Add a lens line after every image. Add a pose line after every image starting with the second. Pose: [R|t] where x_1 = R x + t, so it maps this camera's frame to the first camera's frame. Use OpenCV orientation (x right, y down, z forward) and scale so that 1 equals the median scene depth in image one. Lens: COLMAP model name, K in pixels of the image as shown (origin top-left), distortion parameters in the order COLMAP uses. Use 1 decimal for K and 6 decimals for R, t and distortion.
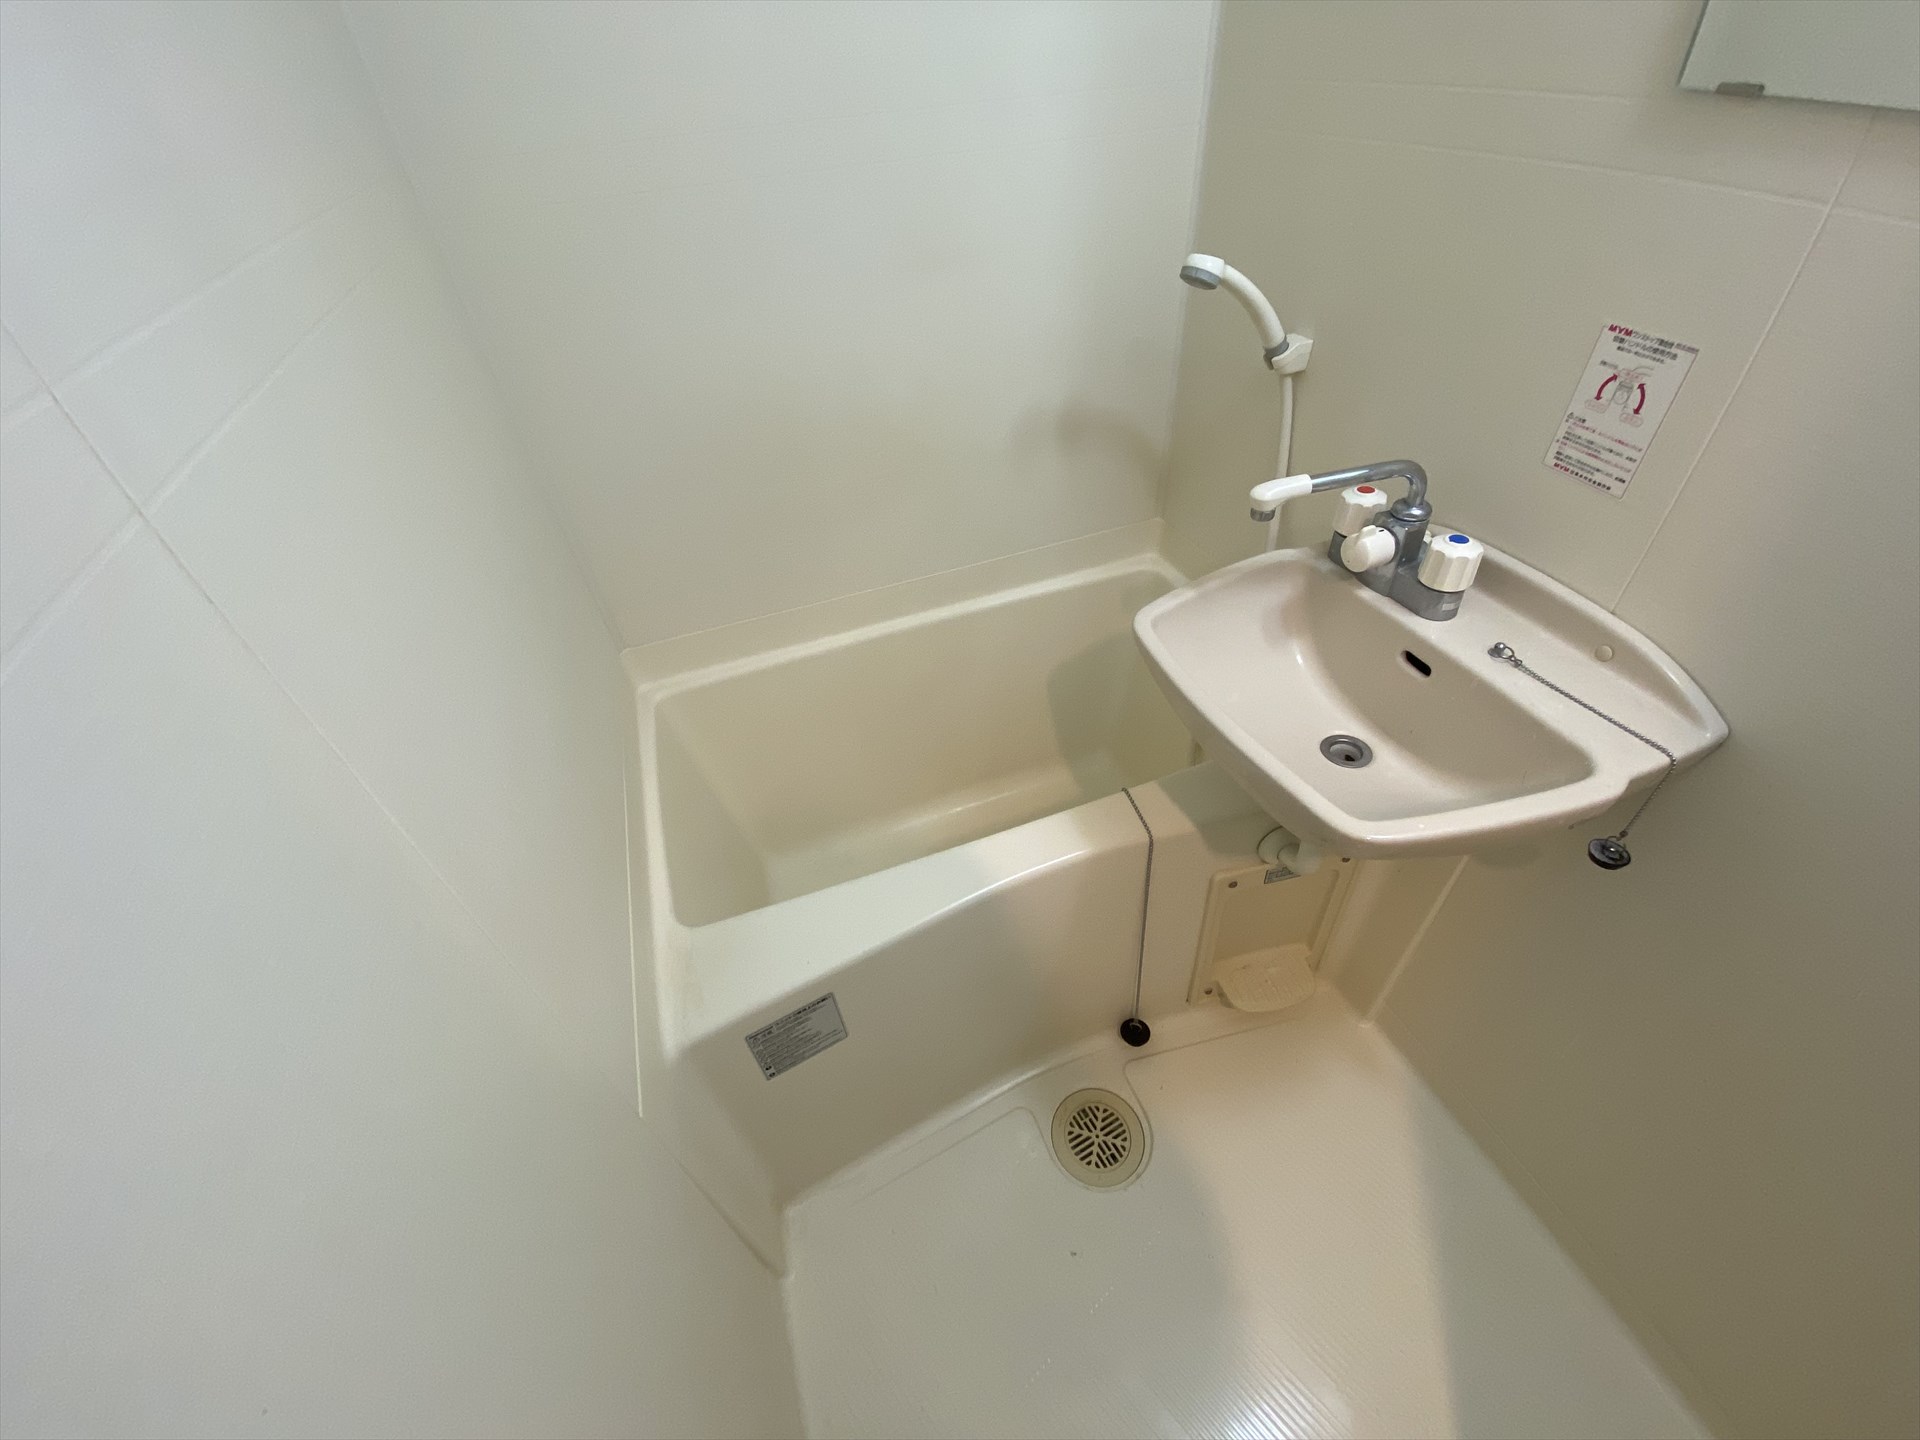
lens RADIAL K [[784.5, 0, 952.9], [0, 784.5, 717.3], [0, 0, 1]] dist [0.025003, -0.021589]
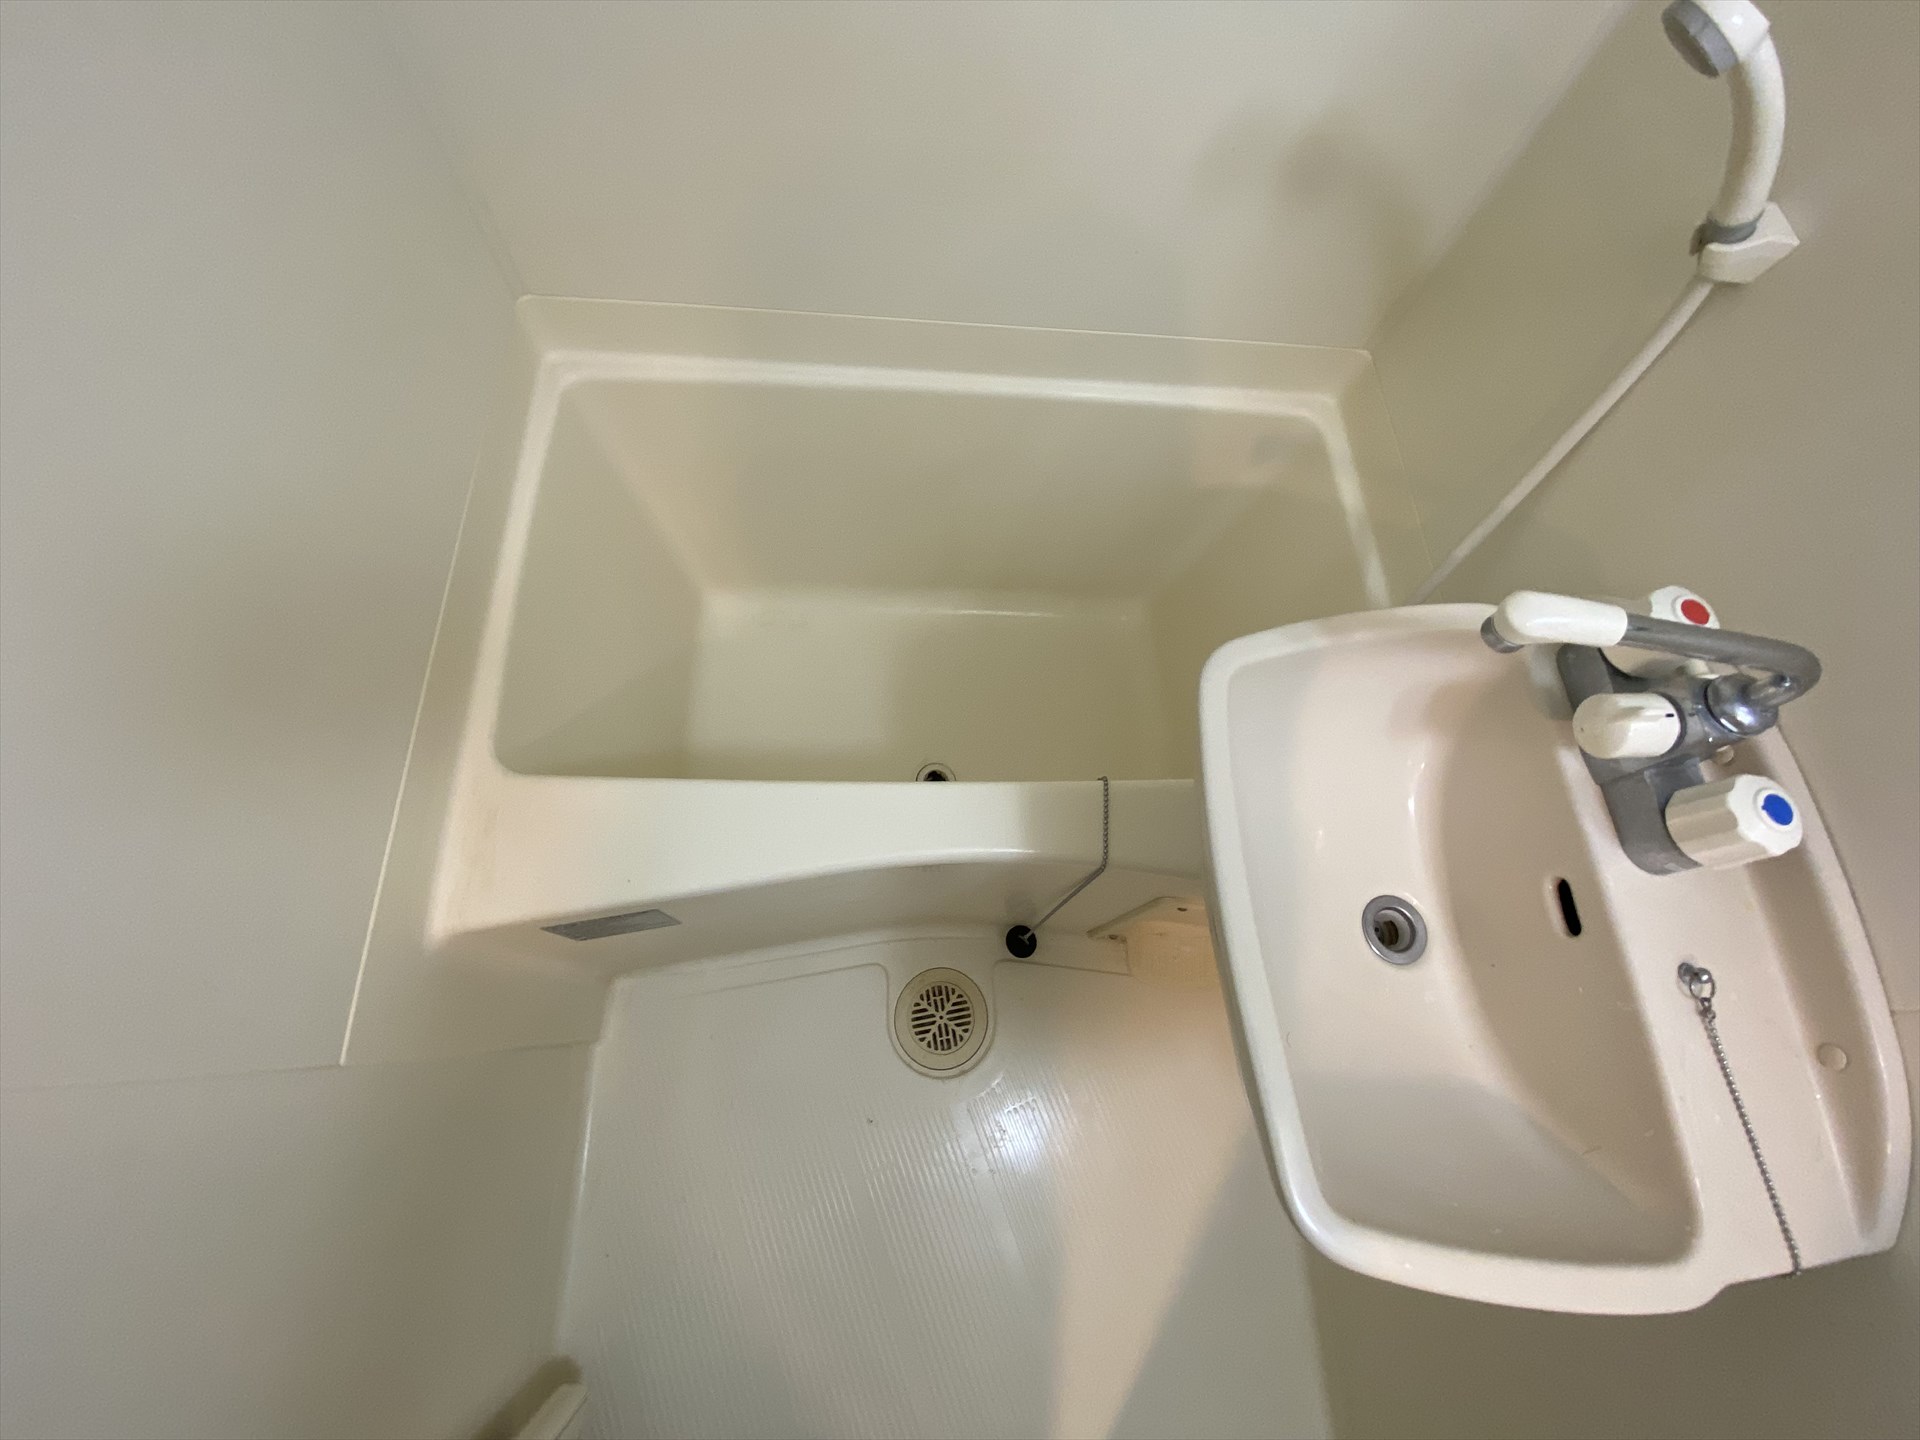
lens RADIAL K [[784.5, 0, 952.9], [0, 784.5, 717.3], [0, 0, 1]] dist [0.025003, -0.021589]
pose [[0.936110, 0.348411, 0.048037, 0.025599], [-0.332006, 0.830319, 0.447596, -0.280717], [0.116061, -0.434948, 0.892945, 0.376363]]
